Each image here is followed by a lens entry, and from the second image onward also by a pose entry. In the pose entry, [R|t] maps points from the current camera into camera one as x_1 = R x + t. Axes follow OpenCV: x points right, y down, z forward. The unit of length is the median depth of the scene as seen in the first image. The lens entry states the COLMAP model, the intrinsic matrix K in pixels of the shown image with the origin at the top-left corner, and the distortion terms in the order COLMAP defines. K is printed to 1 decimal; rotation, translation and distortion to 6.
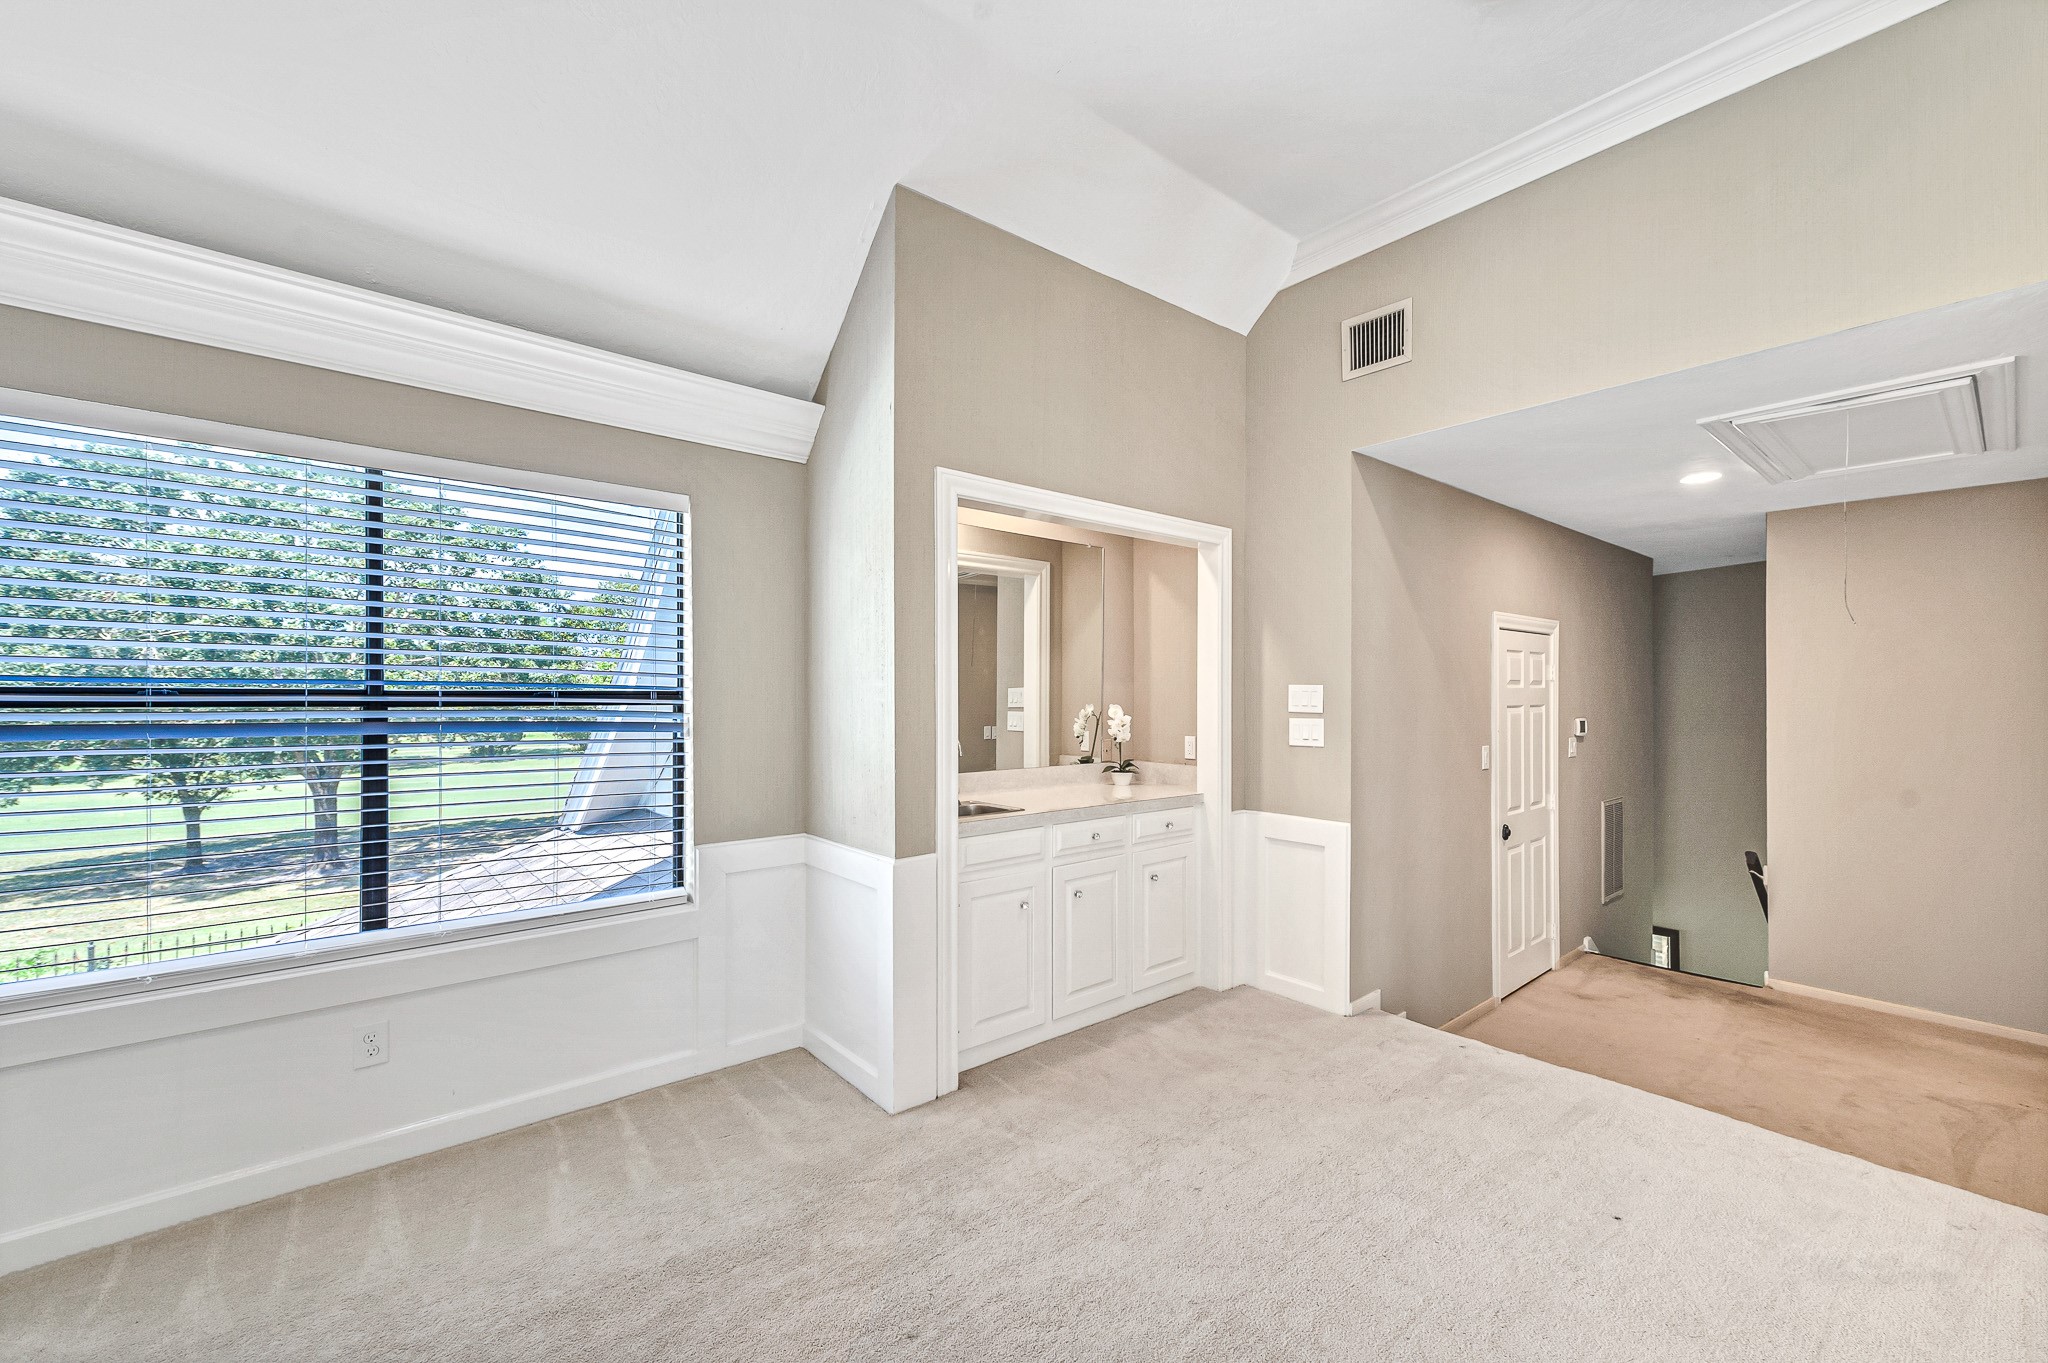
lens RADIAL K [[820.1, 0, 1028.3], [0, 820.1, 692.4], [0, 0, 1]] dist [0.002709, -0.000128]
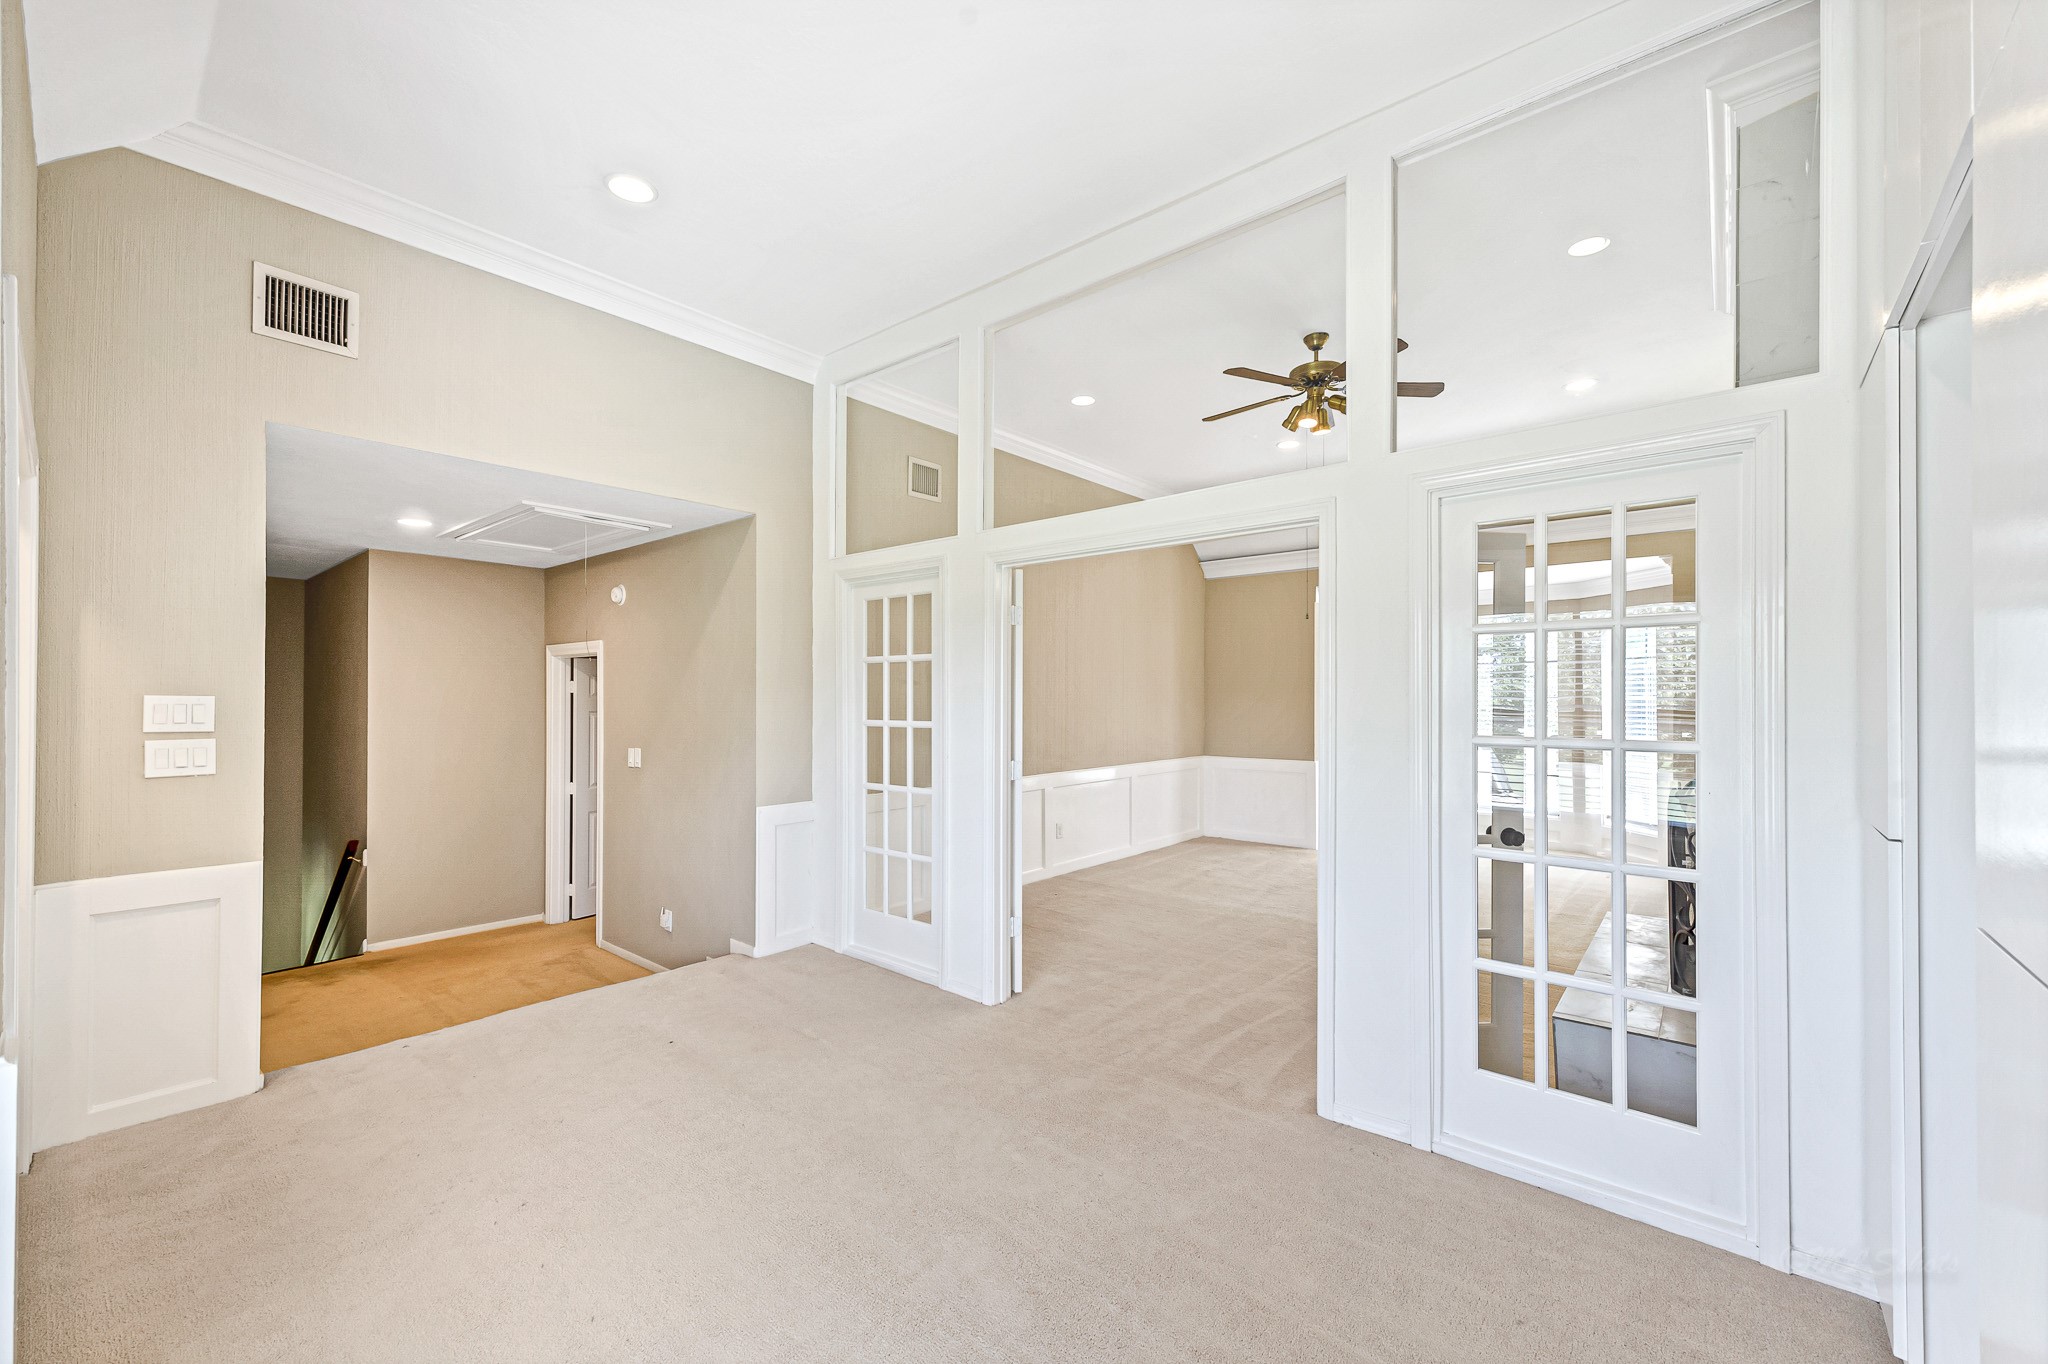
lens RADIAL K [[820.3, 0, 1027.9], [0, 820.3, 690.0], [0, 0, 1]] dist [0.000239, 0.000062]
pose [[-0.167364, 0.009882, 0.985846, -0.539665], [-0.002074, 0.999944, -0.010375, -0.008254], [-0.985893, -0.003781, -0.167334, 0.343720]]
